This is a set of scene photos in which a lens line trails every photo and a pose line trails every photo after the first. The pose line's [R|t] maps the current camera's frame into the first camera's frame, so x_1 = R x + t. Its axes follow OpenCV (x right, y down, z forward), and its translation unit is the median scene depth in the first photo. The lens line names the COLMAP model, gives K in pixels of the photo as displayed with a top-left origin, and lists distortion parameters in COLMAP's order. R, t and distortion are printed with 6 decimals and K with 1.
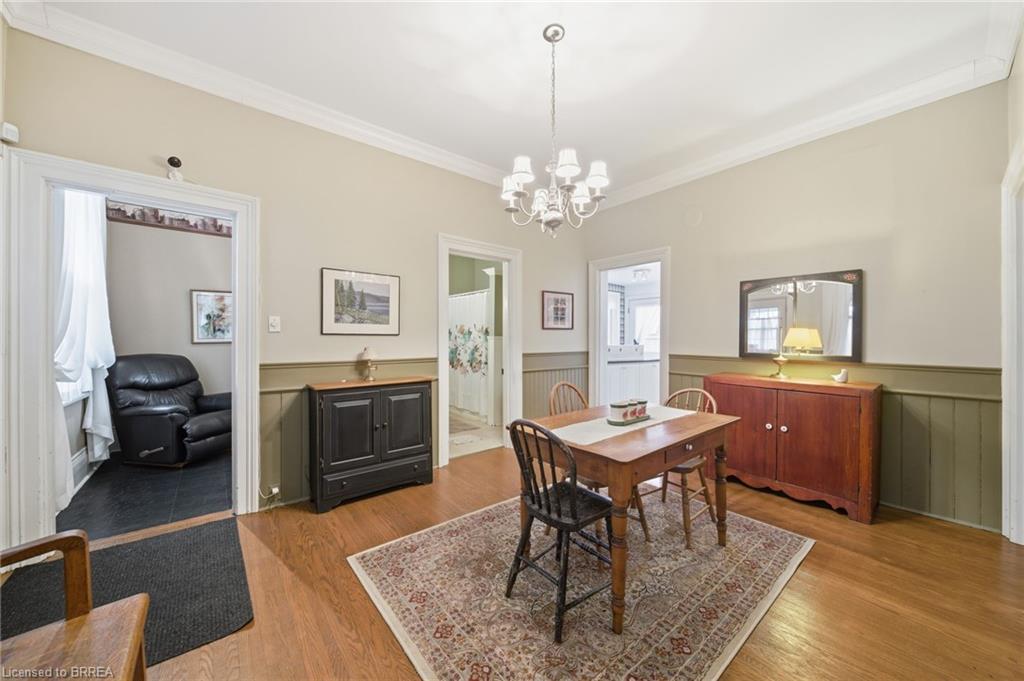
lens RADIAL K [[362.5, 0, 515.9], [0, 362.5, 338.5], [0, 0, 1]] dist [-0.001254, -0.000121]
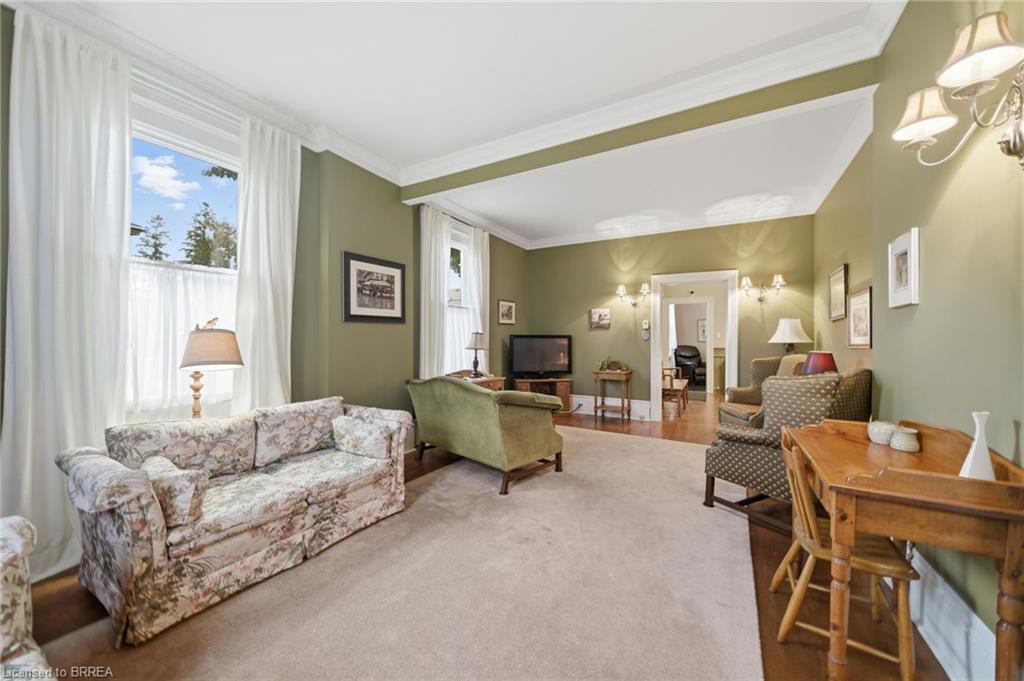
lens RADIAL K [[362.5, 0, 515.9], [0, 362.5, 338.5], [0, 0, 1]] dist [-0.001254, -0.000121]
pose [[0.342394, -0.001285, -0.939556, 1.239234], [0.002279, 0.999997, -0.000538, -0.007276], [0.939554, -0.001957, 0.342396, -1.256652]]
